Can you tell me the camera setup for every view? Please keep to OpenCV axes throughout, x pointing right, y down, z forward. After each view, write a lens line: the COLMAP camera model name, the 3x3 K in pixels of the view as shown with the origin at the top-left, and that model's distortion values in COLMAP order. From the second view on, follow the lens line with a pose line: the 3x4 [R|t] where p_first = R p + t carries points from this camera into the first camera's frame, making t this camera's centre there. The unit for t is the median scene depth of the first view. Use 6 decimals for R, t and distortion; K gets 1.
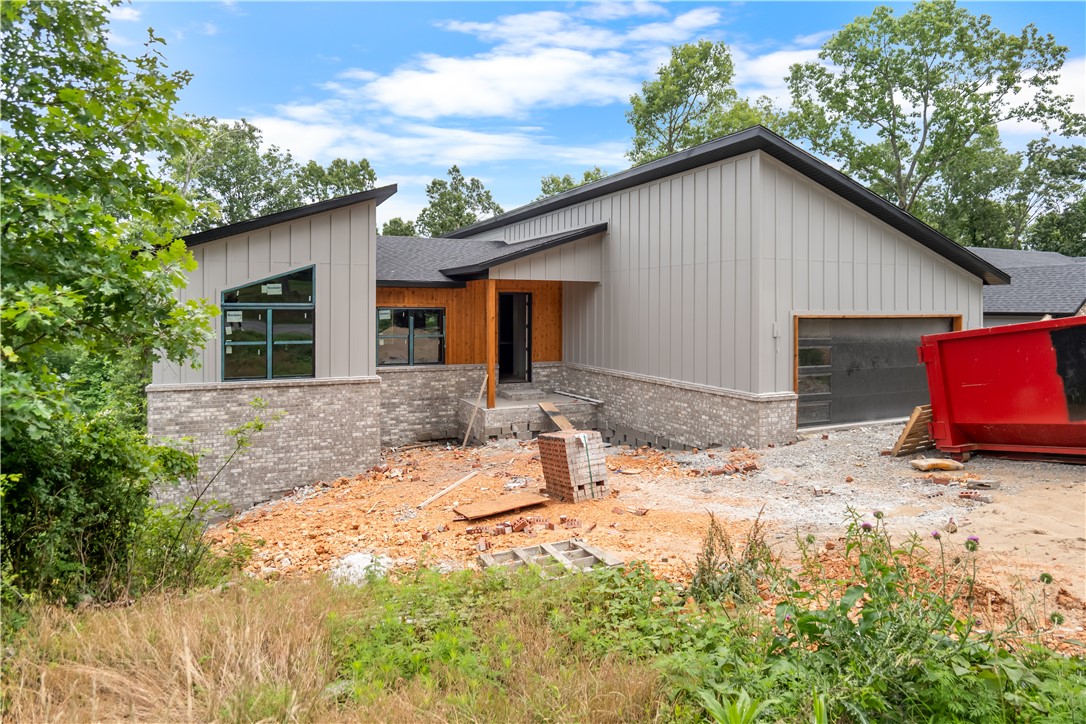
lens RADIAL K [[648.0, 0, 542.3], [0, 648.0, 316.9], [0, 0, 1]] dist [-0.029764, -0.000749]
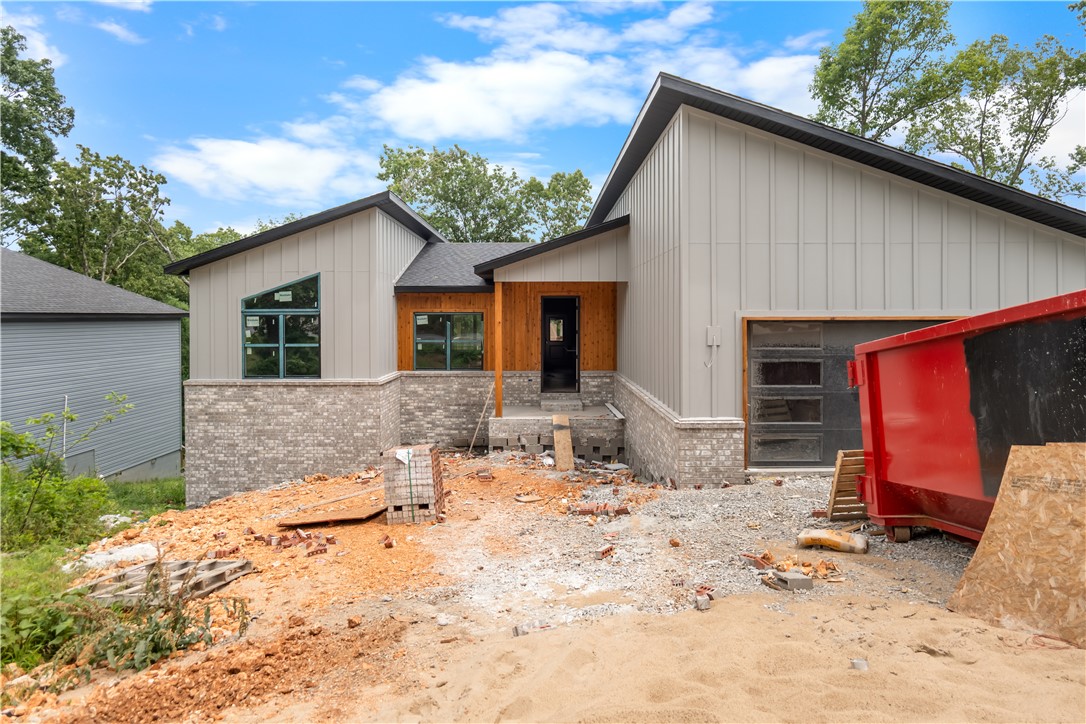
lens RADIAL K [[648.0, 0, 542.3], [0, 648.0, 316.9], [0, 0, 1]] dist [-0.029764, -0.000749]
pose [[0.903630, -0.006311, -0.428267, 0.447114], [0.001172, 0.999924, -0.012263, 0.005743], [0.428312, 0.010579, 0.903569, 0.192272]]
